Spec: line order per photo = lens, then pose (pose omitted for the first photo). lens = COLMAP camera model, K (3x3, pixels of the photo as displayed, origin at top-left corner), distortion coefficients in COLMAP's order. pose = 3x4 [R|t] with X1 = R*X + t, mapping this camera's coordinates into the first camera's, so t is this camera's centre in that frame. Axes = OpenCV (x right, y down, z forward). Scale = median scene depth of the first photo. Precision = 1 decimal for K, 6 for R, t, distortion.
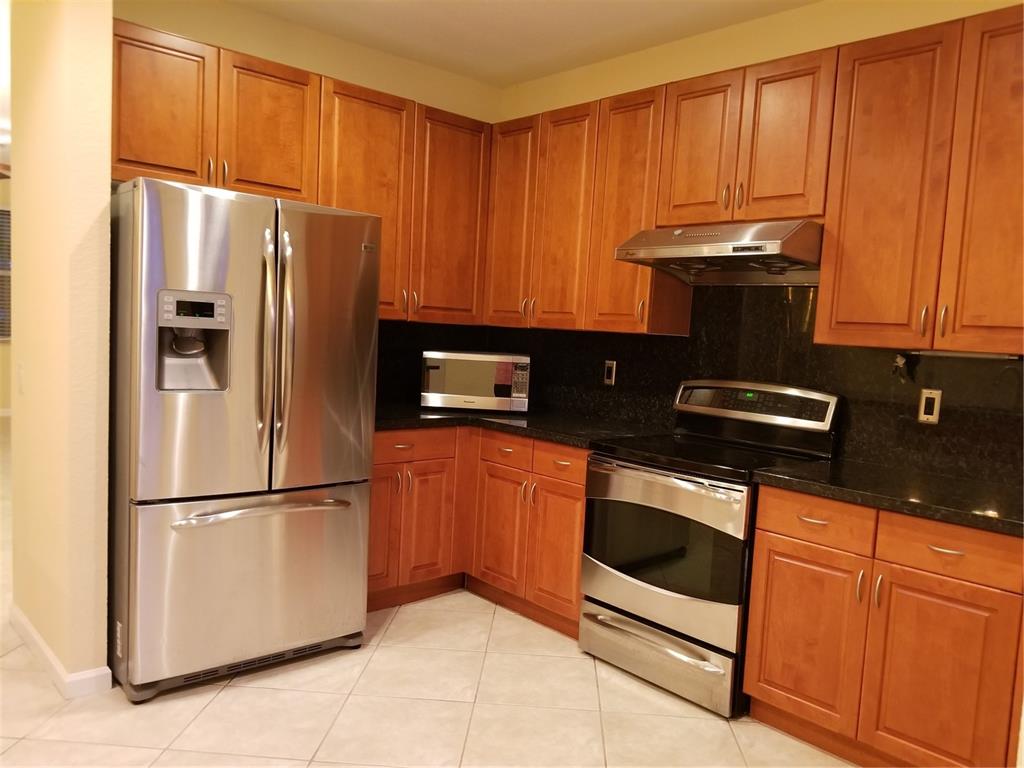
lens RADIAL K [[818.5, 0, 511.8], [0, 818.5, 384.8], [0, 0, 1]] dist [0.082075, -0.117360]
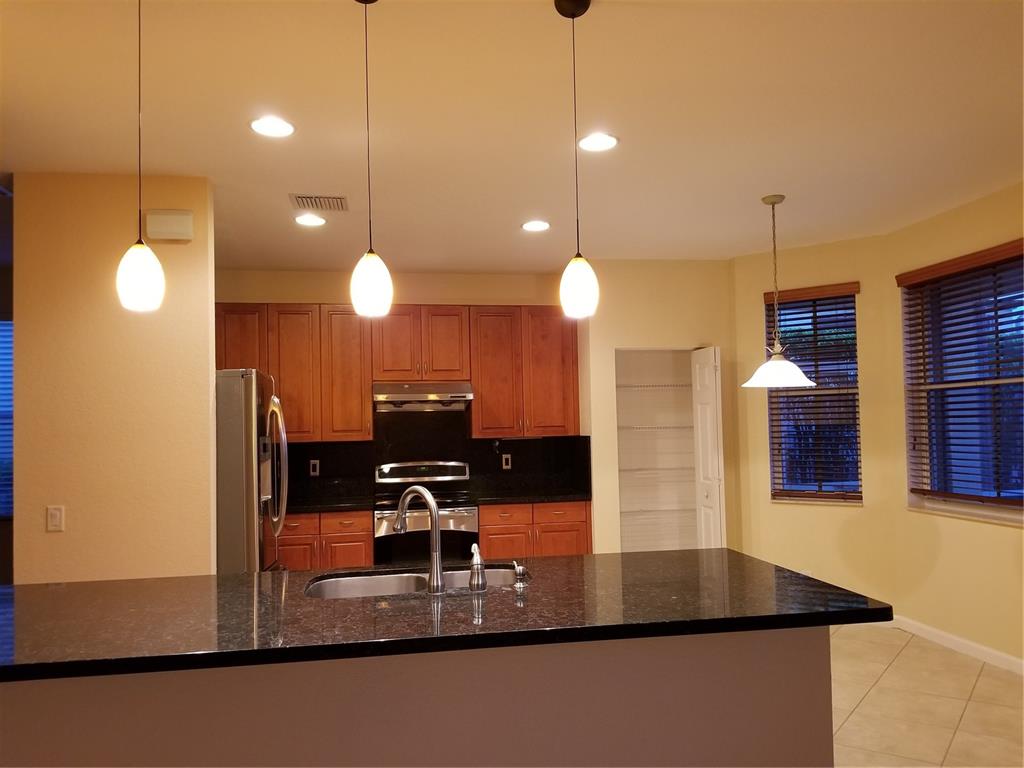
lens RADIAL K [[818.5, 0, 511.7], [0, 818.5, 387.1], [0, 0, 1]] dist [0.082075, -0.117360]
pose [[0.534583, -0.029405, 0.844604, -1.378015], [0.112914, 0.992919, -0.036899, -0.092953], [-0.837539, 0.115093, 0.534118, -0.242524]]
